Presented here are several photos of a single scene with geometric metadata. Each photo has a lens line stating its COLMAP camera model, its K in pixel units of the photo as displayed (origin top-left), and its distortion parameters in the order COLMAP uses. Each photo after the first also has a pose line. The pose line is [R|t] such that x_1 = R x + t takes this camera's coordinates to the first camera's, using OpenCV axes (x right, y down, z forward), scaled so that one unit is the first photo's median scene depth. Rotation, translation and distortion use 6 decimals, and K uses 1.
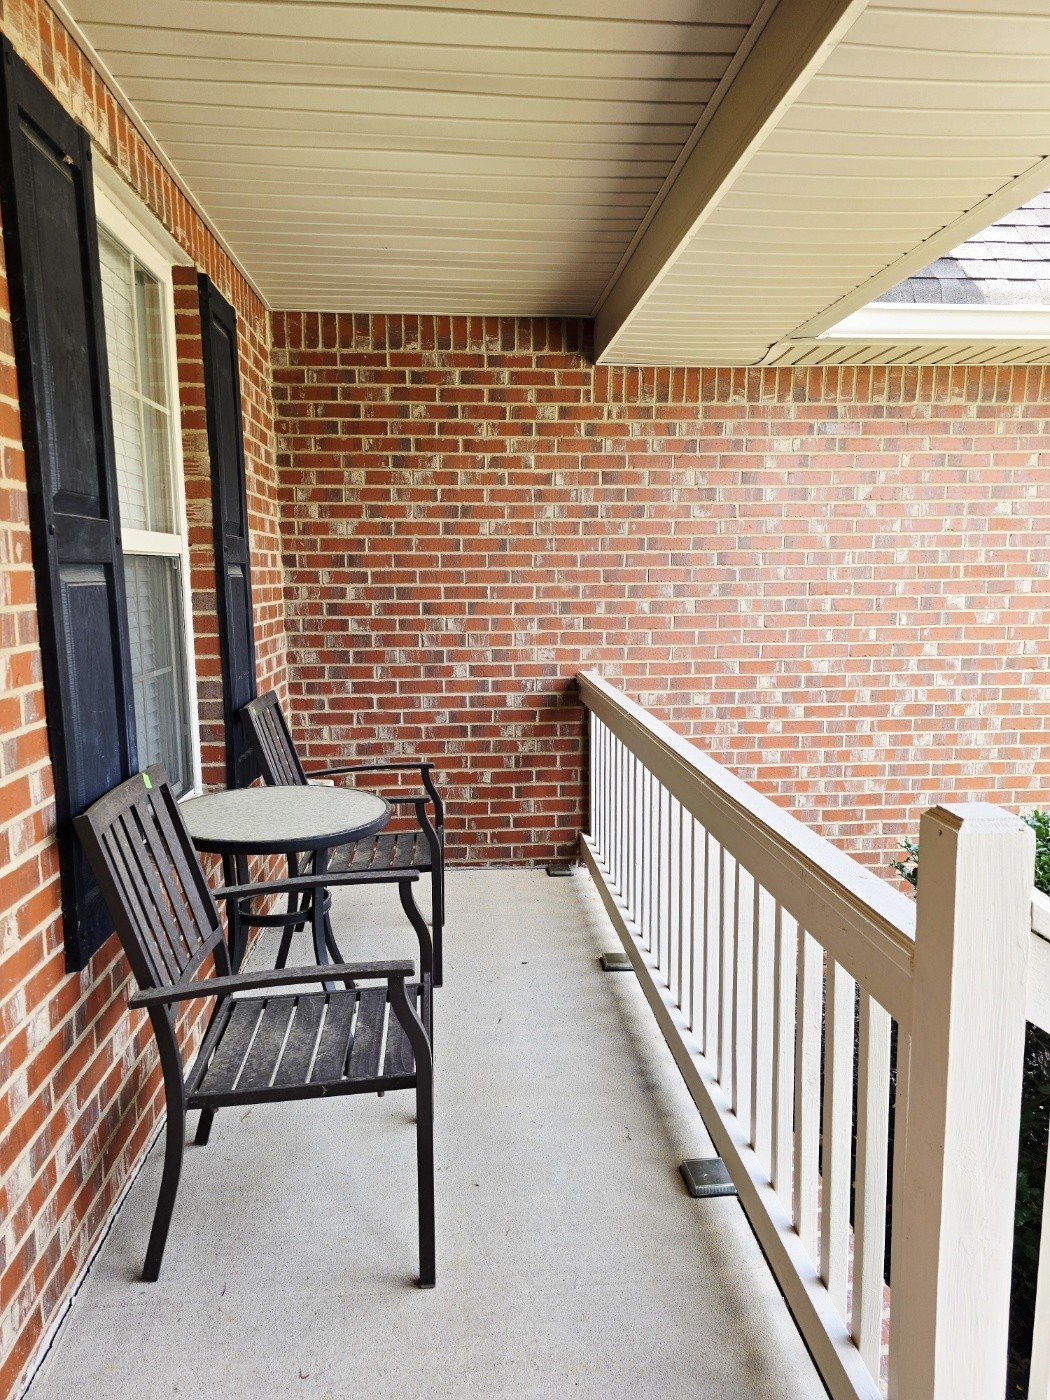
lens RADIAL K [[954.8, 0, 525.0], [0, 954.8, 700.0], [0, 0, 1]] dist [0.040212, -0.003219]
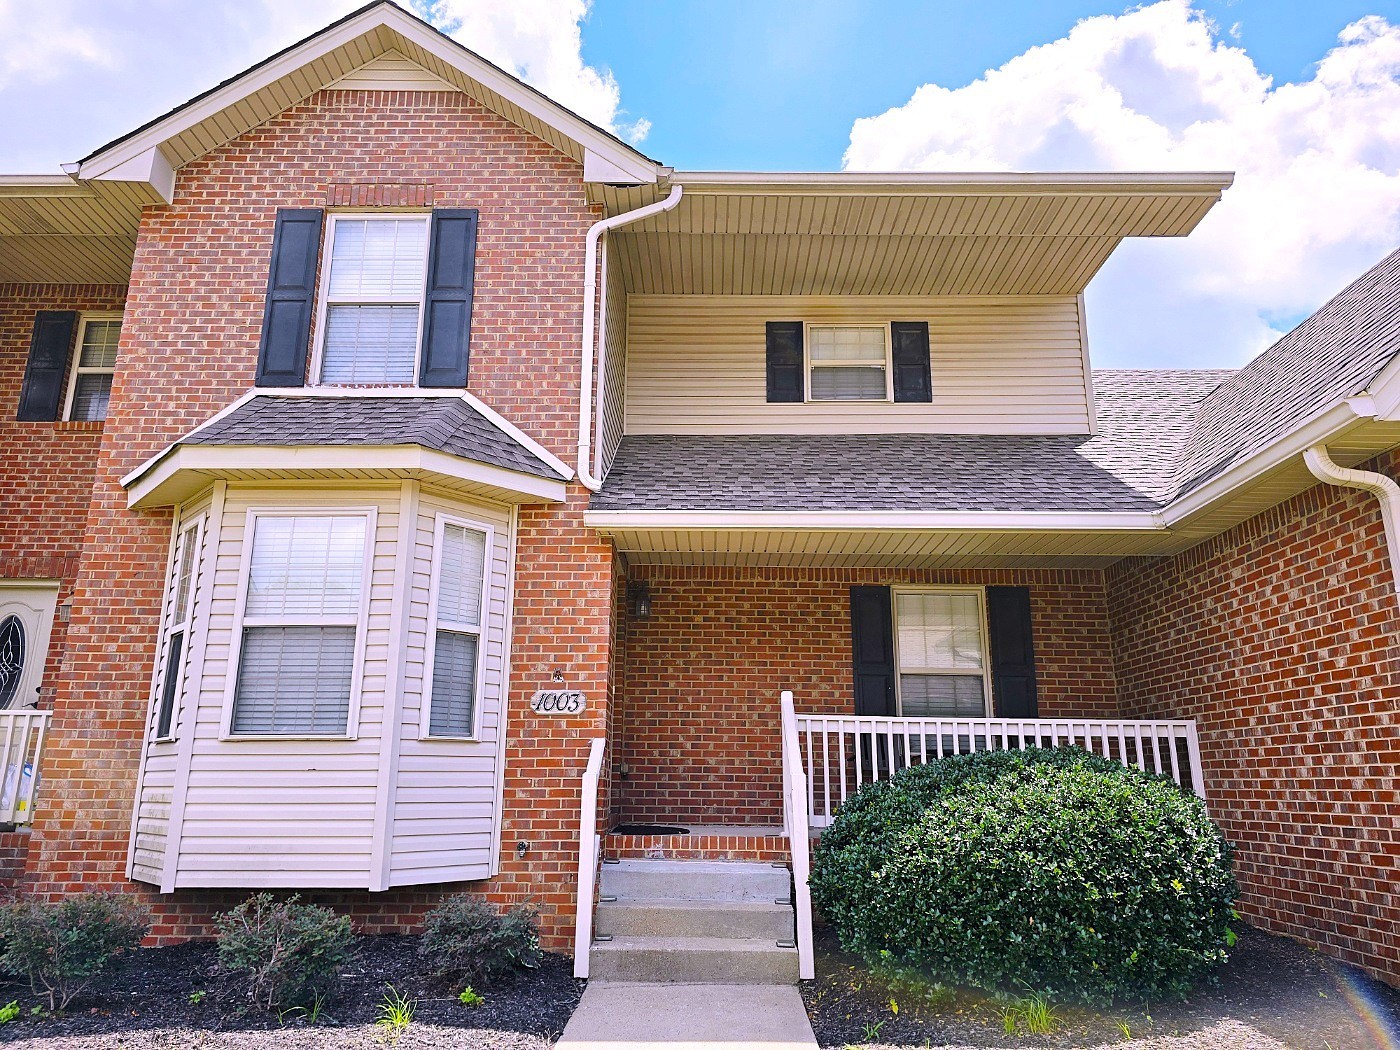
lens RADIAL K [[954.8, 0, 700.0], [0, 954.8, 525.0], [0, 0, 1]] dist [0.040212, -0.003219]
pose [[-0.091895, -0.258909, -0.961520, 1.879653], [-0.137061, 0.959704, -0.245320, 0.178996], [0.986291, 0.109243, -0.123679, 0.278257]]
